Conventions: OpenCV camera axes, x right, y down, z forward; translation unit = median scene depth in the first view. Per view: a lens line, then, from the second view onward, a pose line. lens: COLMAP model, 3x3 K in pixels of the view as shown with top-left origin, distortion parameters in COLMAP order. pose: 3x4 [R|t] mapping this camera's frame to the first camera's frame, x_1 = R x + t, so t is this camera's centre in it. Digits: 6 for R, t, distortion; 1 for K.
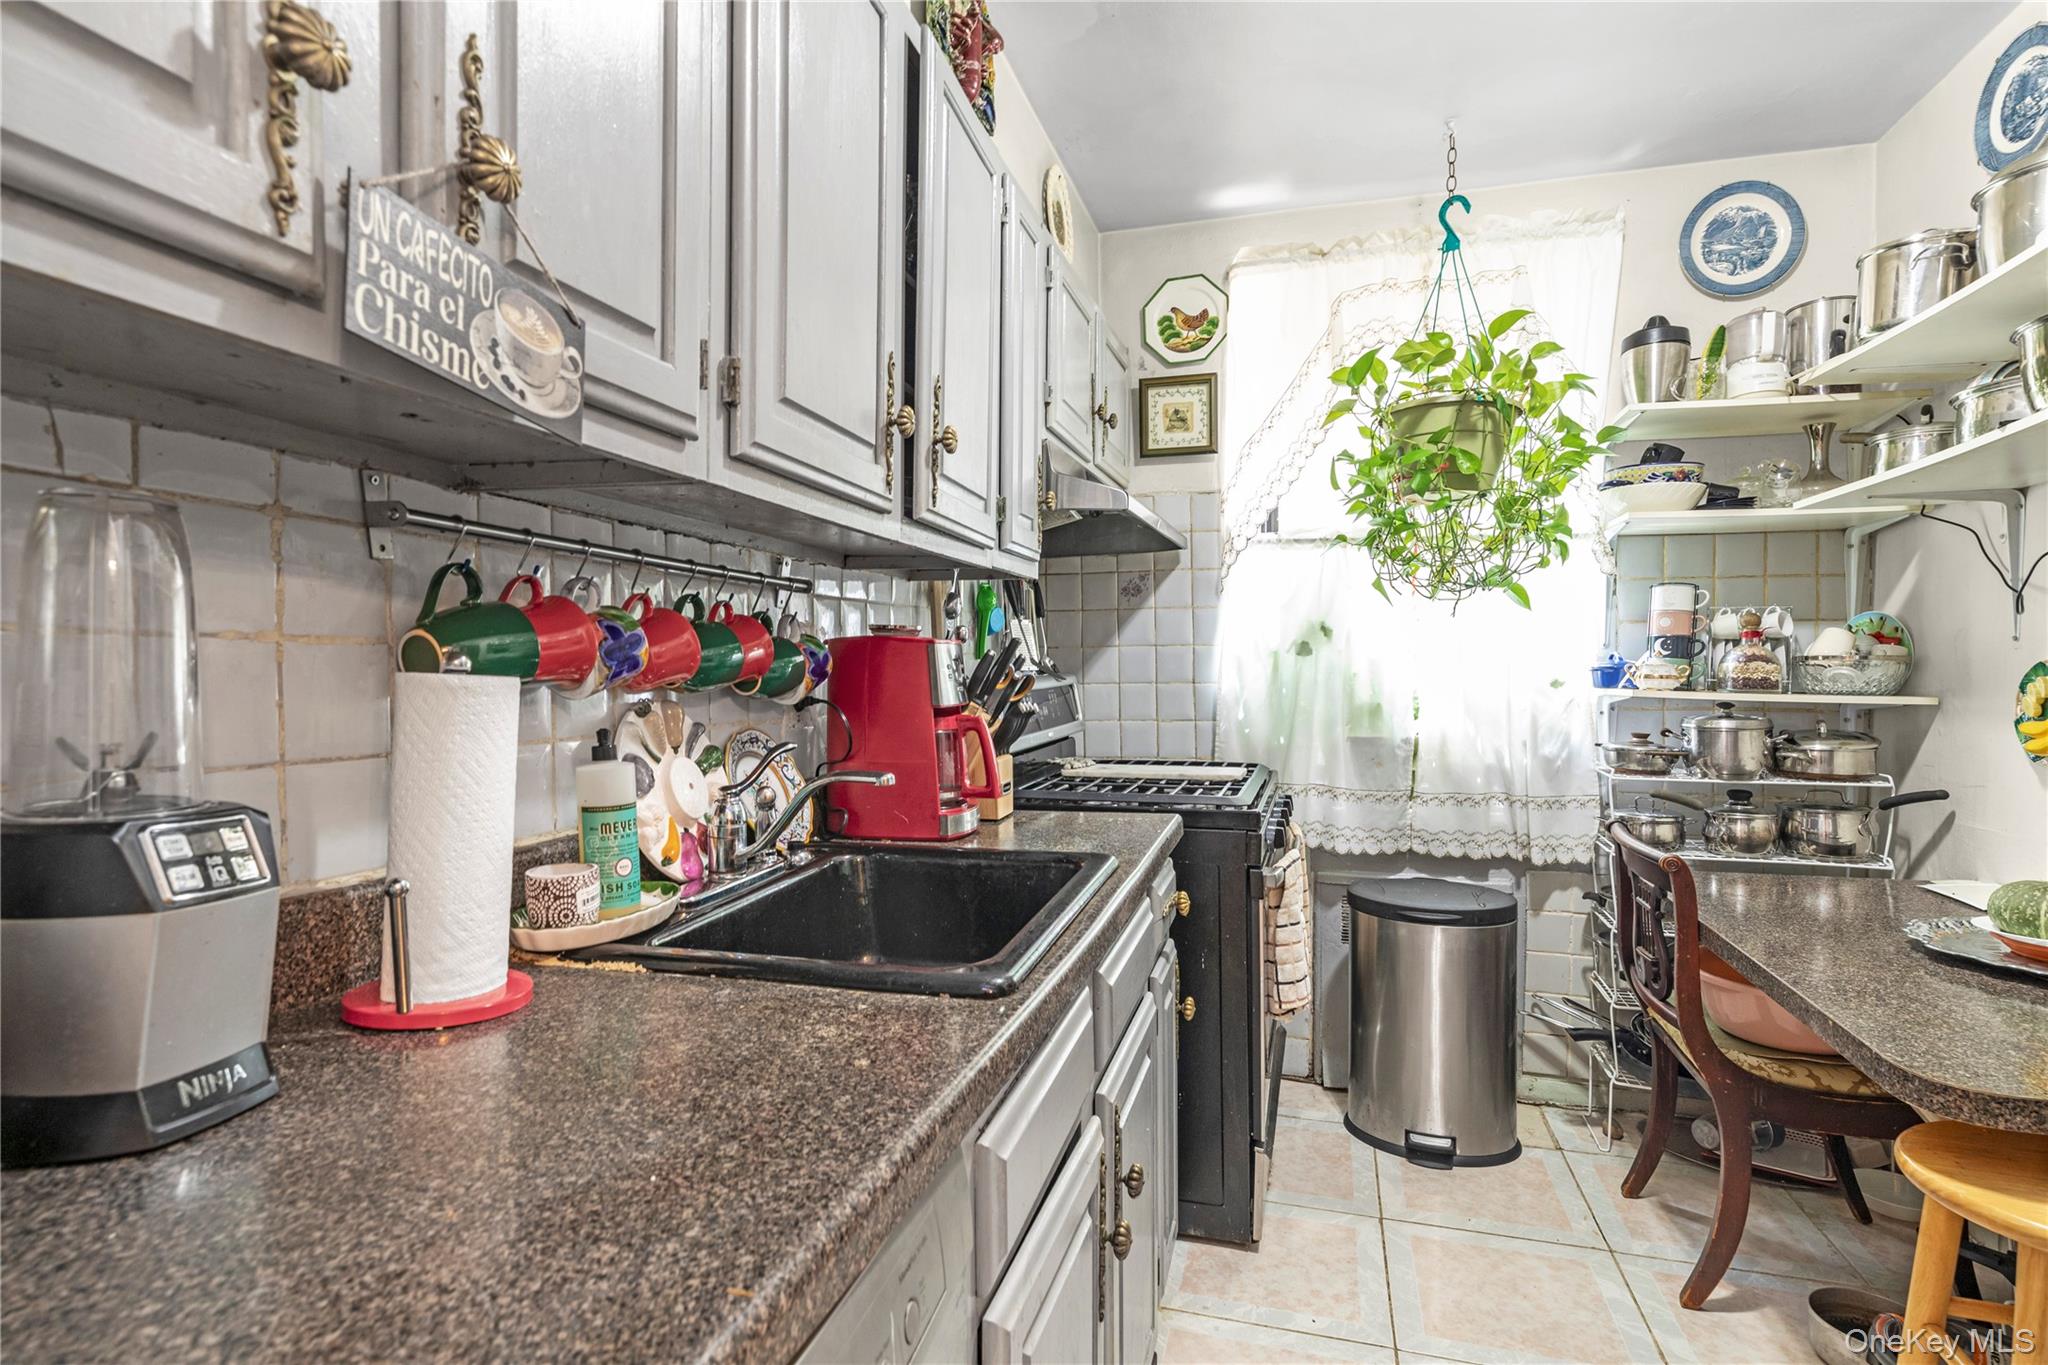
lens RADIAL K [[1021.8, 0, 1024.0], [0, 1021.8, 682.5], [0, 0, 1]] dist [-0.000060, -0.000015]
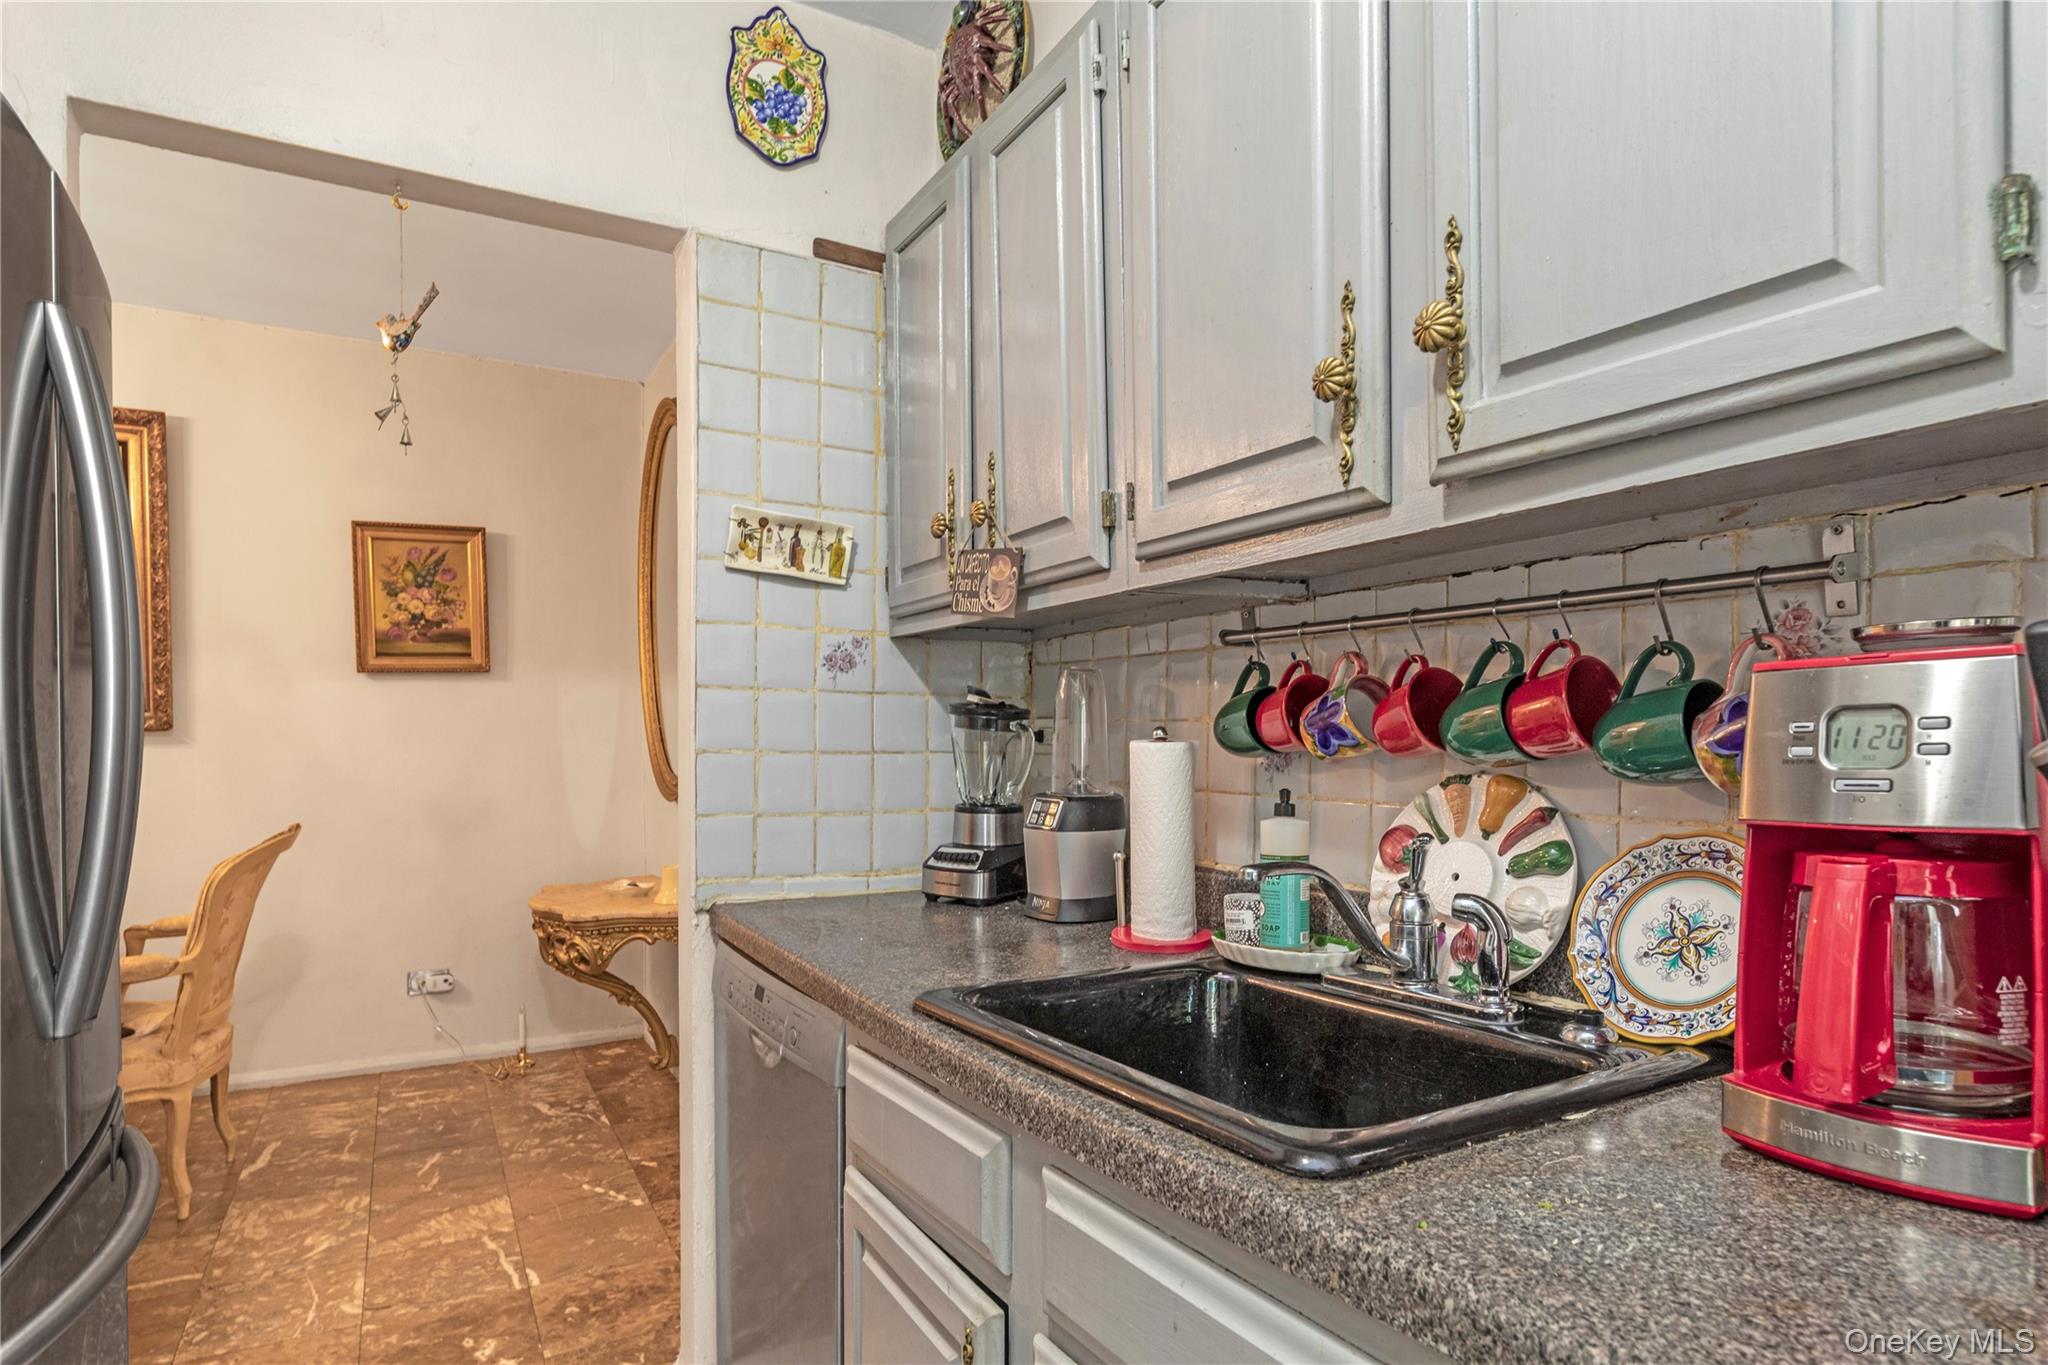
lens RADIAL K [[1116.7, 0, 1024.0], [0, 1116.7, 682.5], [0, 0, 1]] dist [-0.001638, -0.000343]
pose [[-0.702657, -0.039692, -0.710421, 0.701142], [-0.010415, 0.998910, -0.045509, -0.014127], [0.711453, -0.024578, -0.702304, 1.706249]]
